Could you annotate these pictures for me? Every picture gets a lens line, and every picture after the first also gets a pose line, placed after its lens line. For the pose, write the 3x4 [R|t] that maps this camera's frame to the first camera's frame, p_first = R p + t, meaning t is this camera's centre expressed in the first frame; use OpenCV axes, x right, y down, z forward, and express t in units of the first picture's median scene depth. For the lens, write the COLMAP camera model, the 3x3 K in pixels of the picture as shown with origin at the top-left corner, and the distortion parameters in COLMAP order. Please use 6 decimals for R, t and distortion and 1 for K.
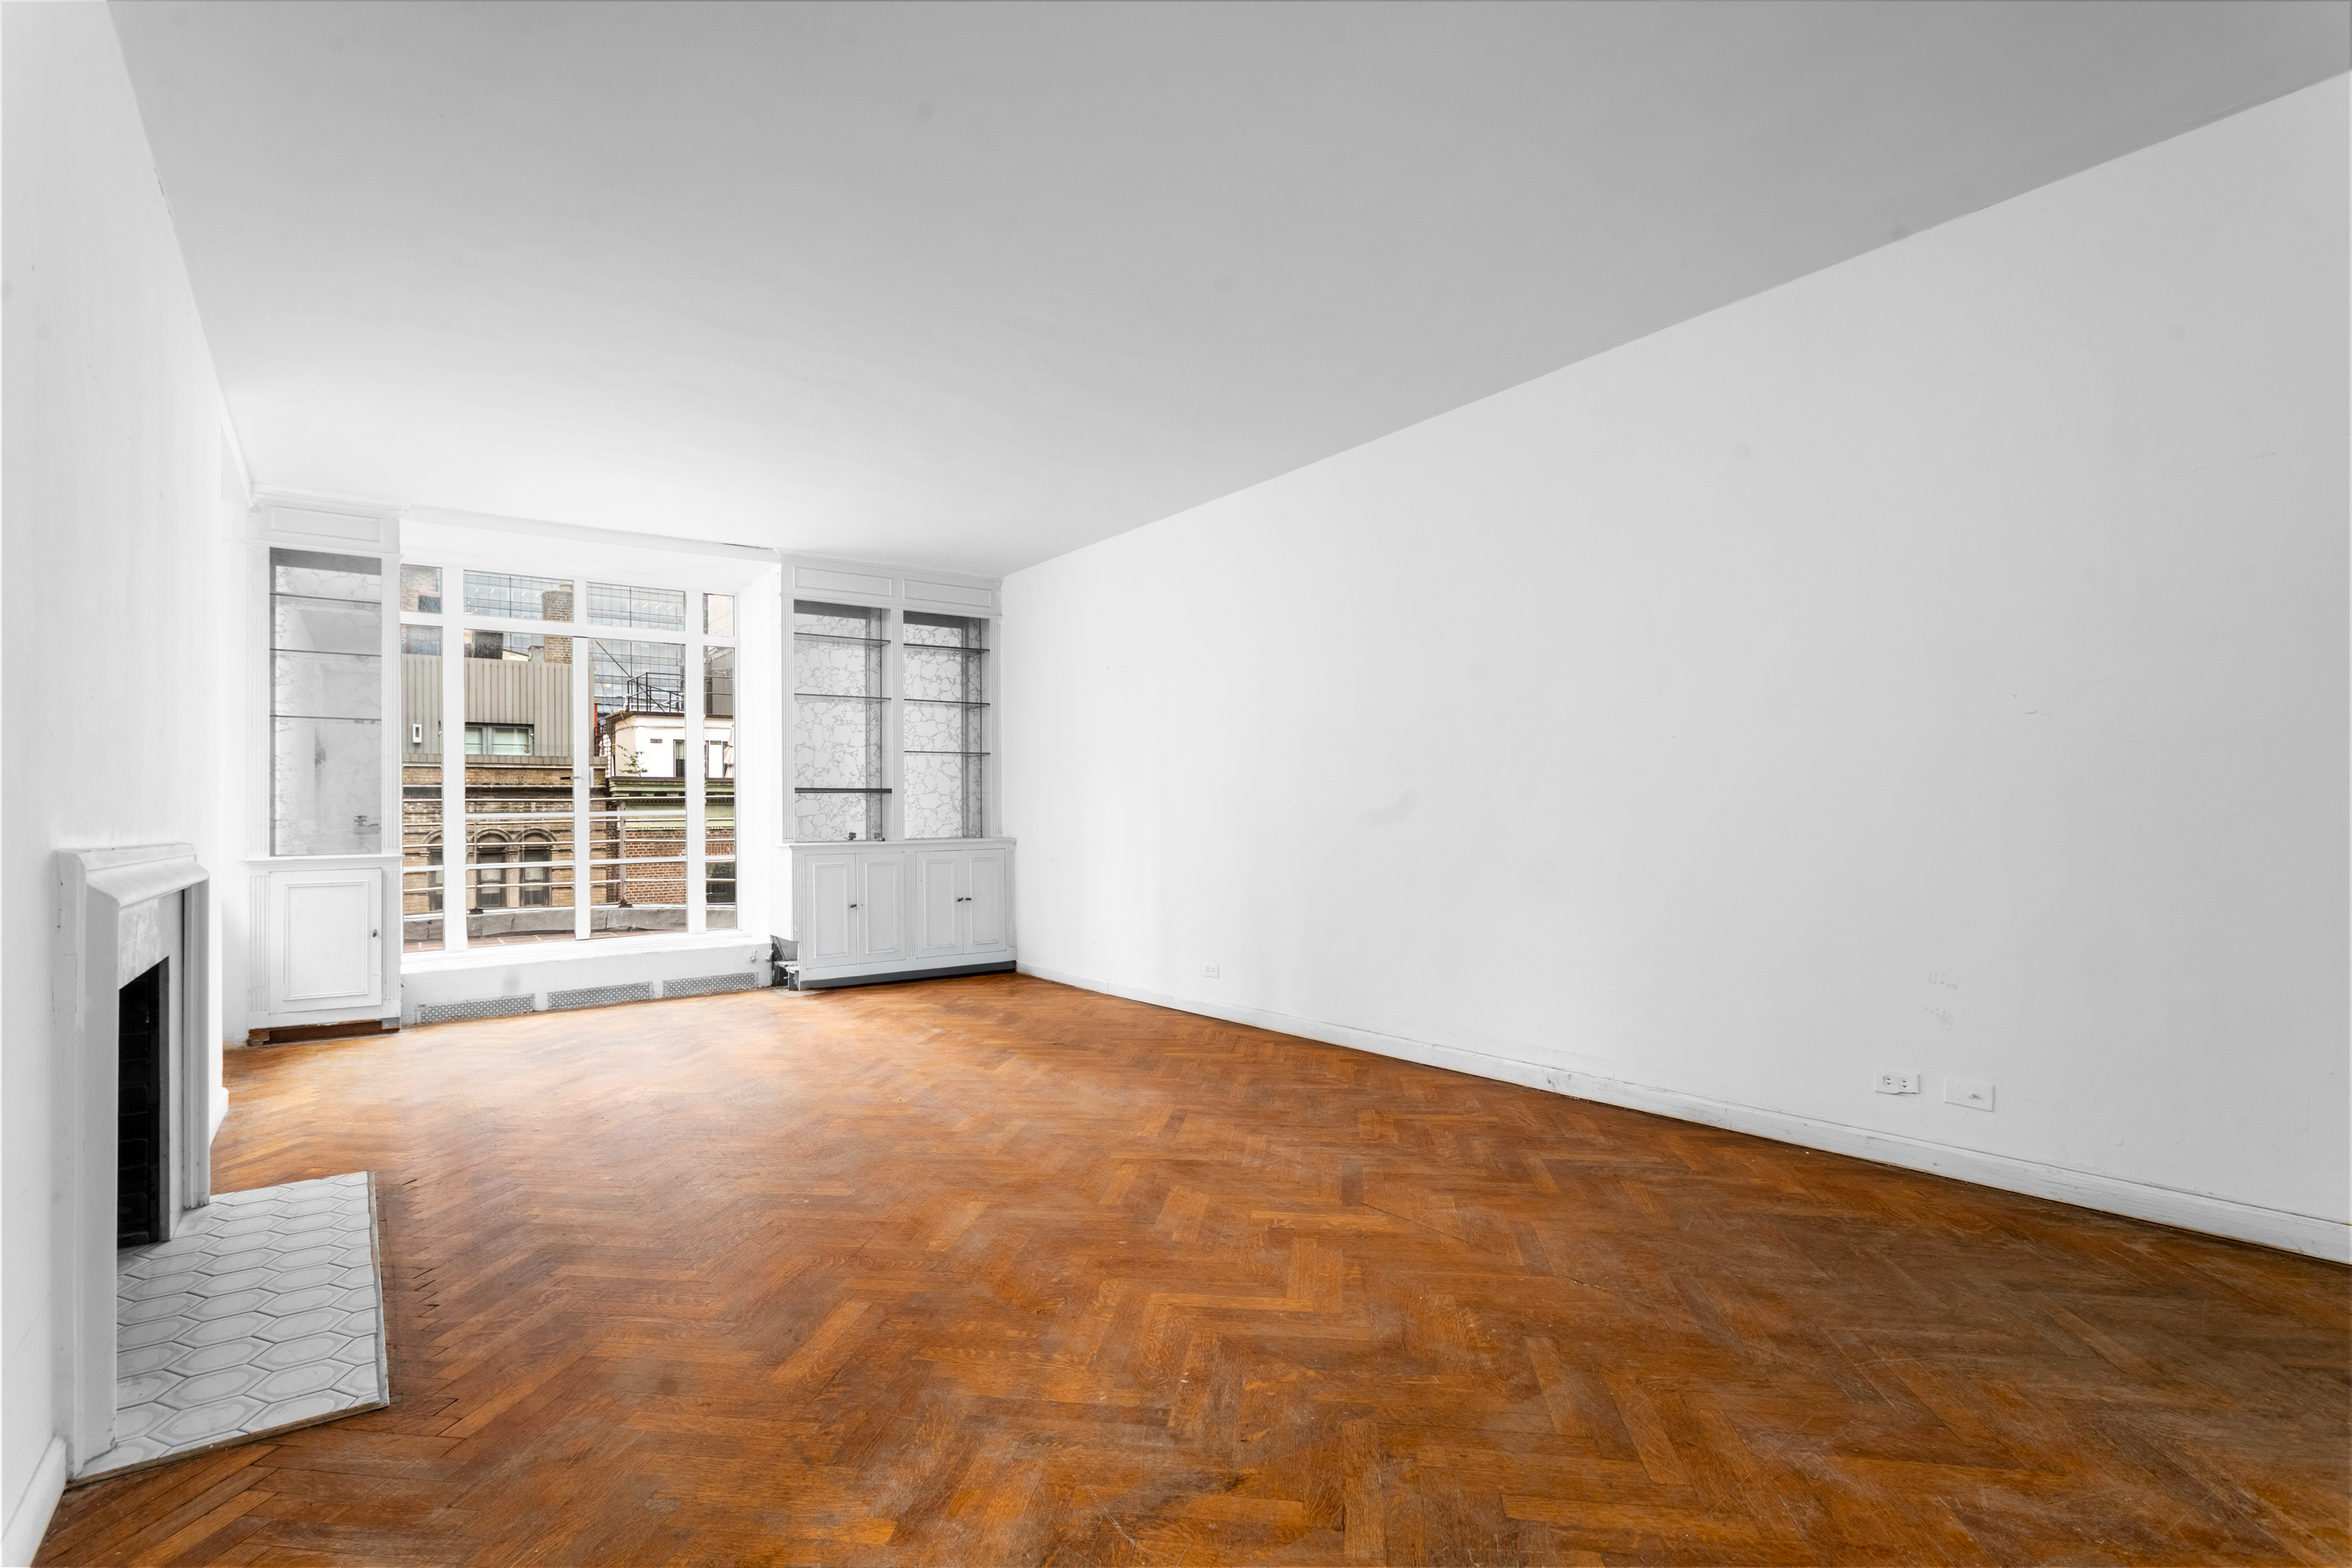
lens RADIAL K [[1091.7, 0, 1175.5], [0, 1091.7, 815.3], [0, 0, 1]] dist [-0.000417, 0.000477]
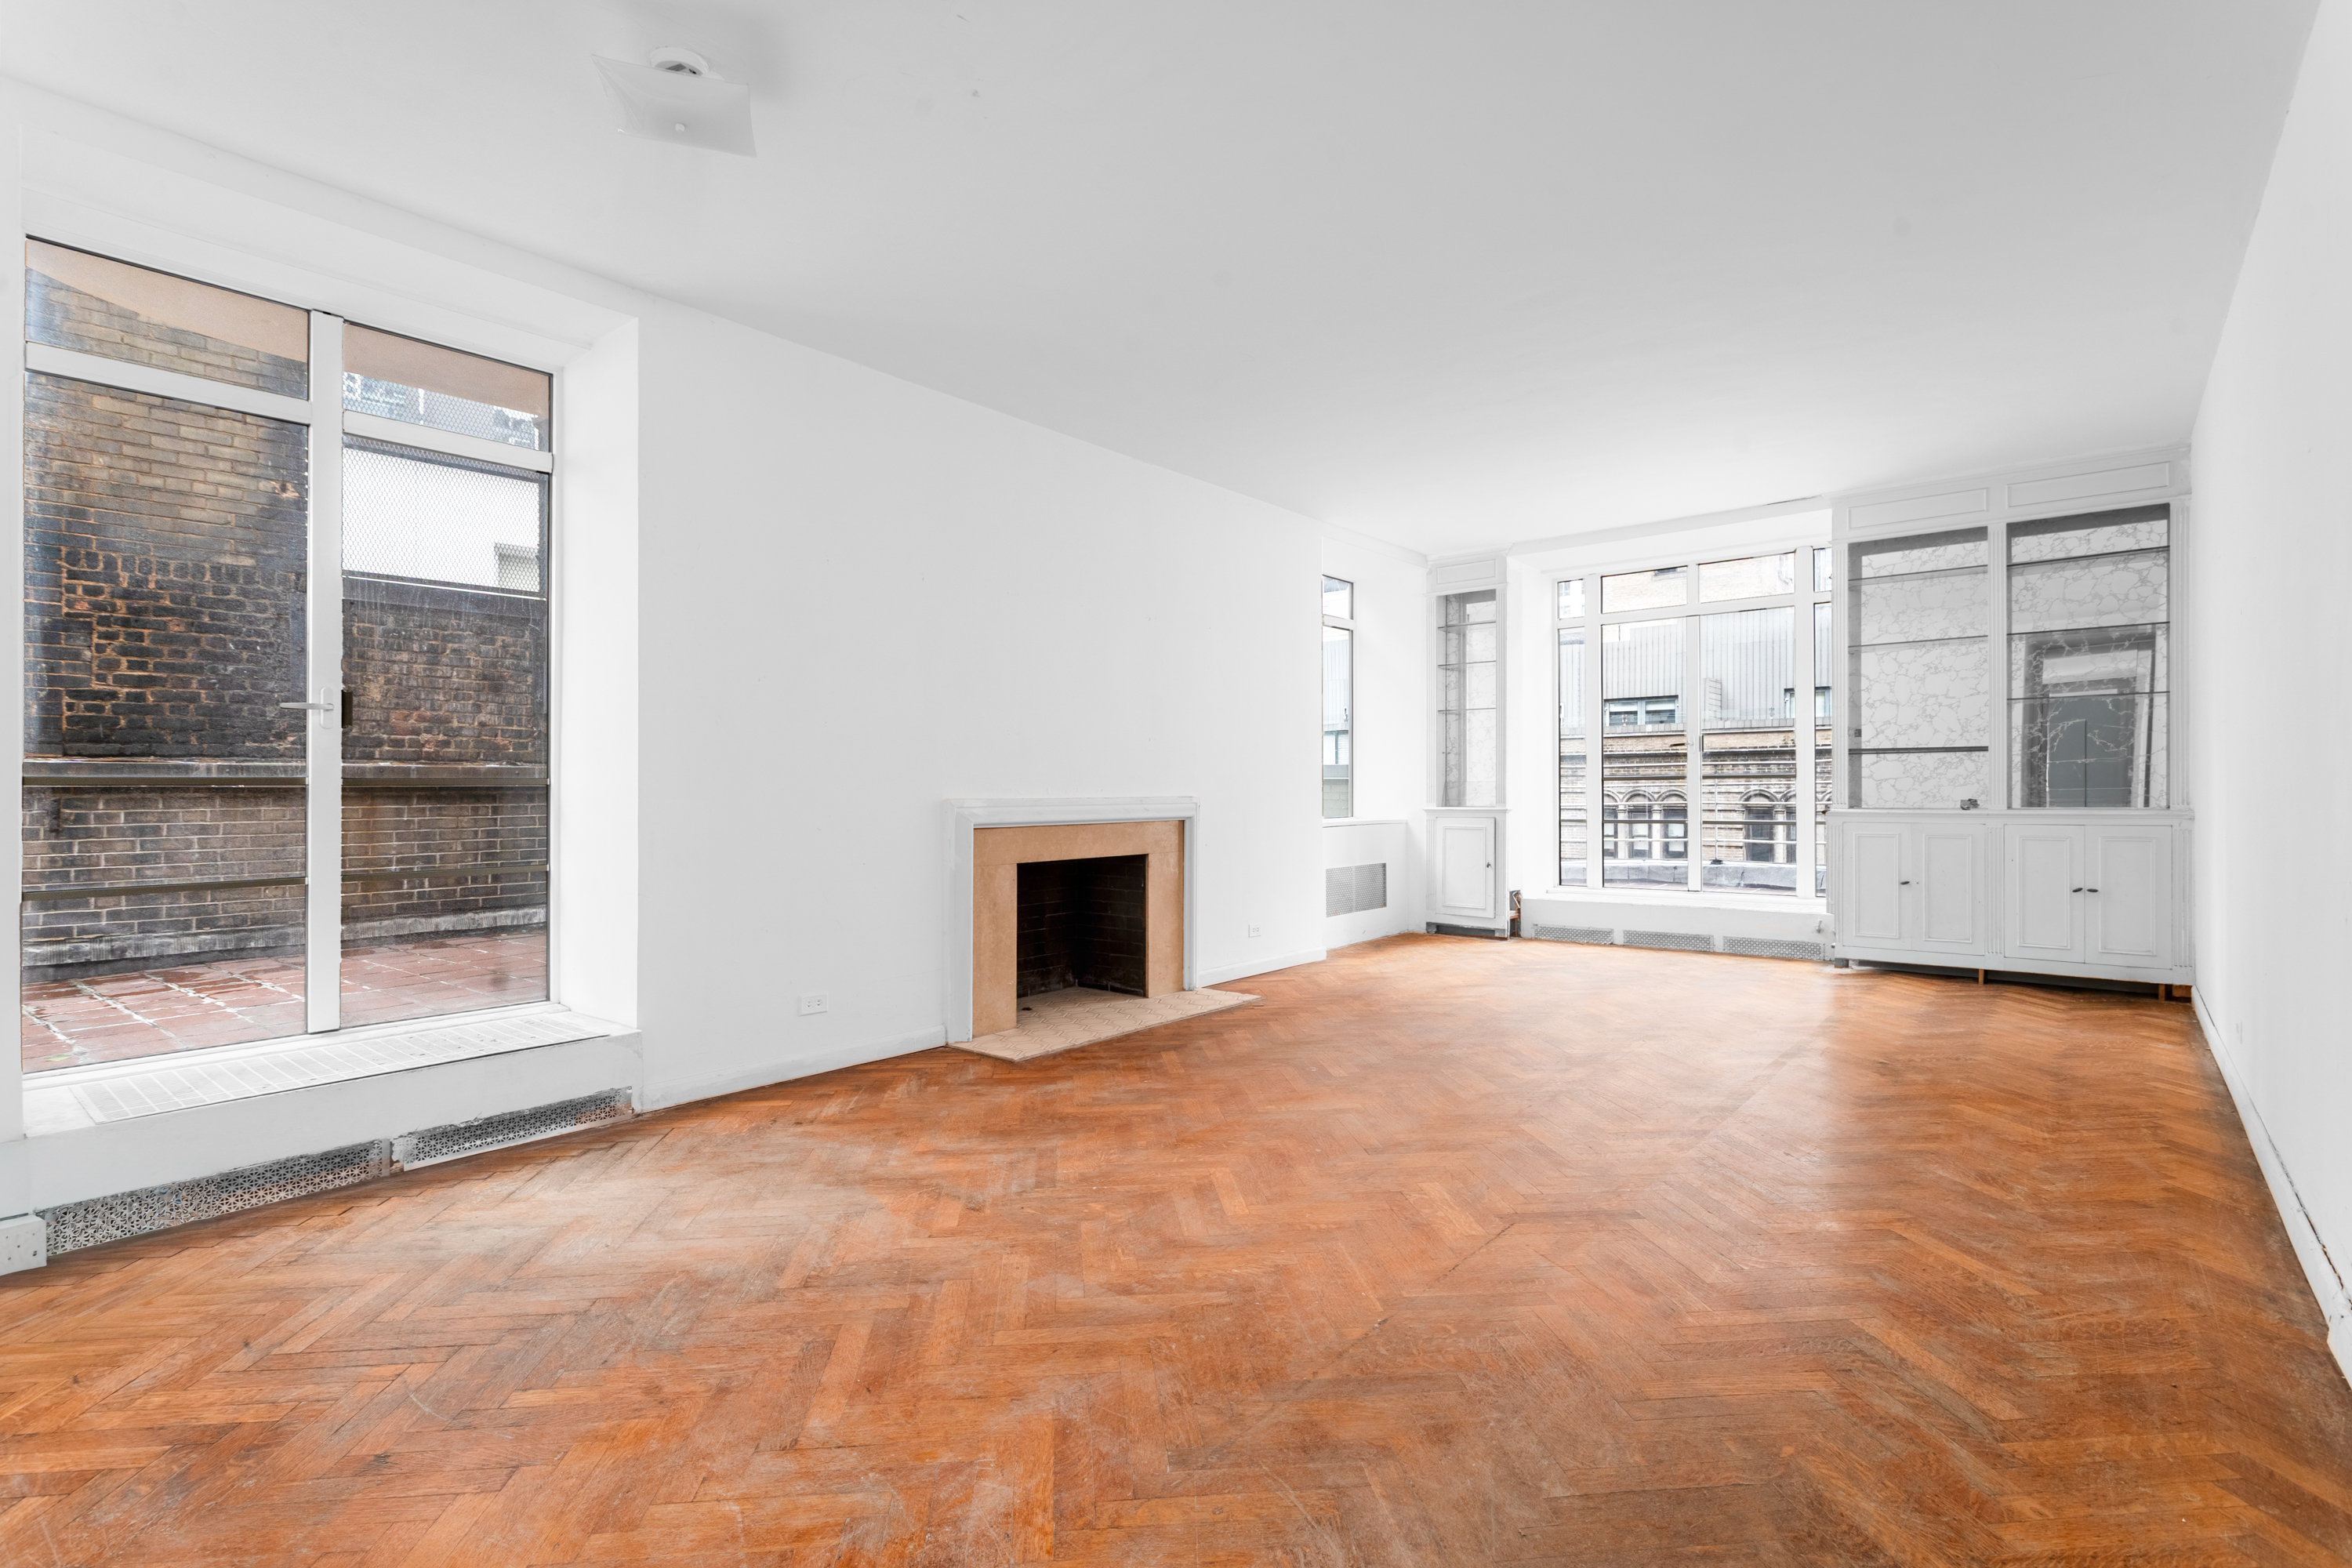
lens RADIAL K [[1107.5, 0, 1176.0], [0, 1107.5, 784.0], [0, 0, 1]] dist [0.001676, 0.000634]
pose [[0.261984, 0.007087, -0.965046, 0.503051], [0.003217, 0.999961, 0.008217, -0.006285], [0.965067, -0.005258, 0.261951, 0.257592]]
